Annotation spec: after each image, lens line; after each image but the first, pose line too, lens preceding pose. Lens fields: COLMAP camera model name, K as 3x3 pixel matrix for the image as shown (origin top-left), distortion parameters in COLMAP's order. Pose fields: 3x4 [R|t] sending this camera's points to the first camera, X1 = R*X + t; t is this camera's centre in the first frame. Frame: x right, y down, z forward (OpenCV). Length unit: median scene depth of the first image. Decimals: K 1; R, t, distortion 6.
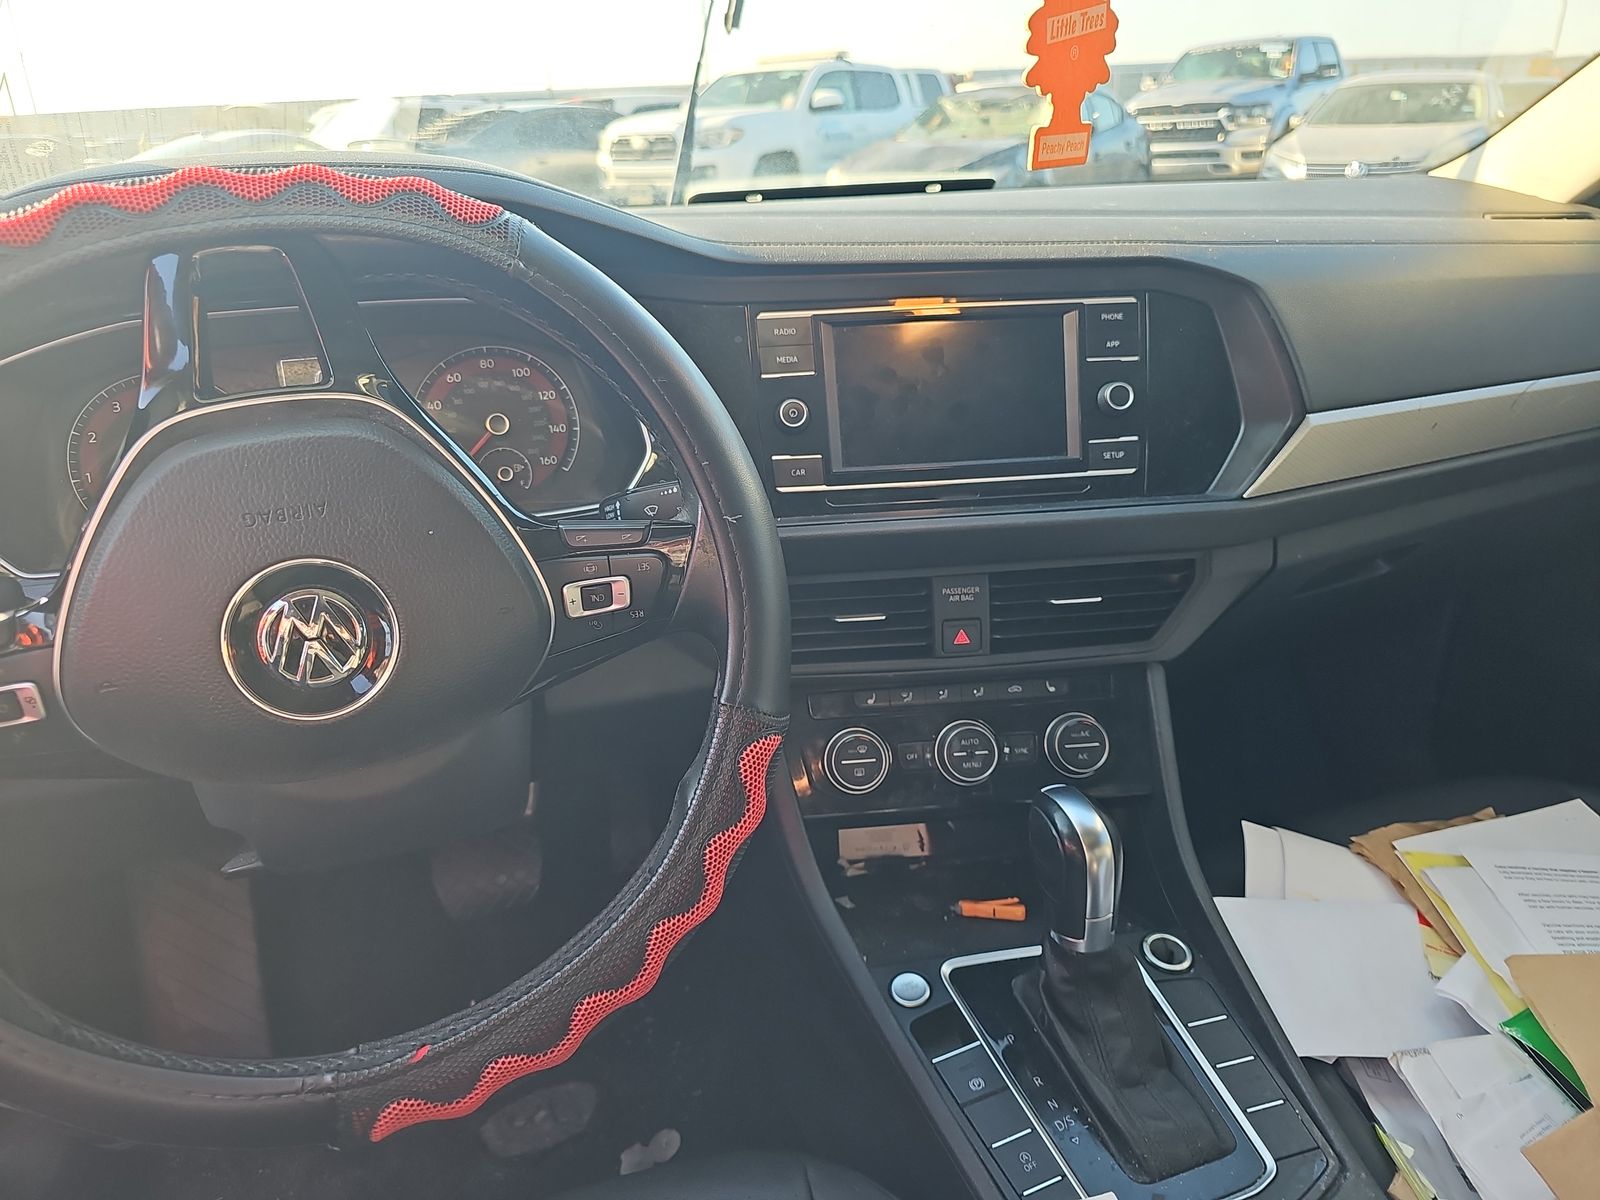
lens RADIAL K [[1073.7, 0, 800.0], [0, 1073.7, 600.0], [0, 0, 1]] dist [0.044138, -0.027326]
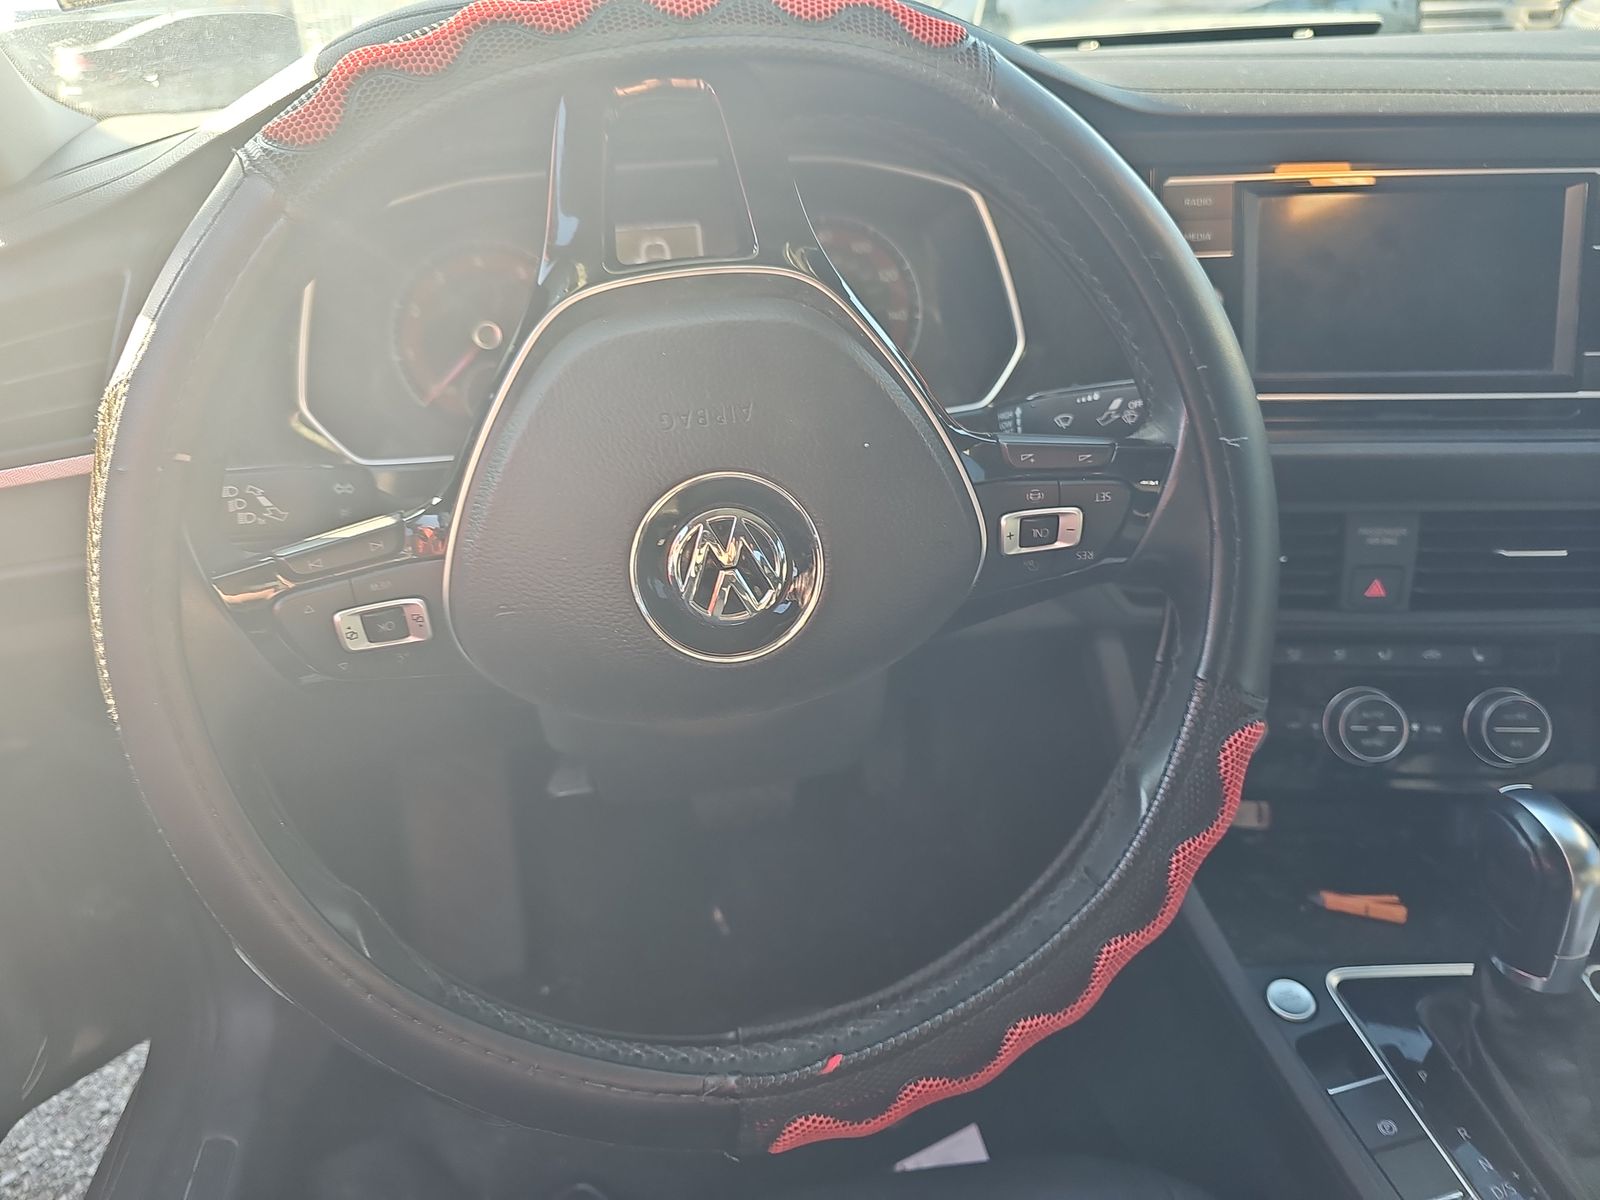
lens RADIAL K [[1096.8, 0, 808.8], [0, 1096.8, 591.1], [0, 0, 1]] dist [0.047902, -0.051991]
pose [[0.987489, 0.068896, -0.141842, -0.253790], [-0.056310, 0.994266, 0.090913, -0.025146], [0.147292, -0.081789, 0.985706, 0.166280]]
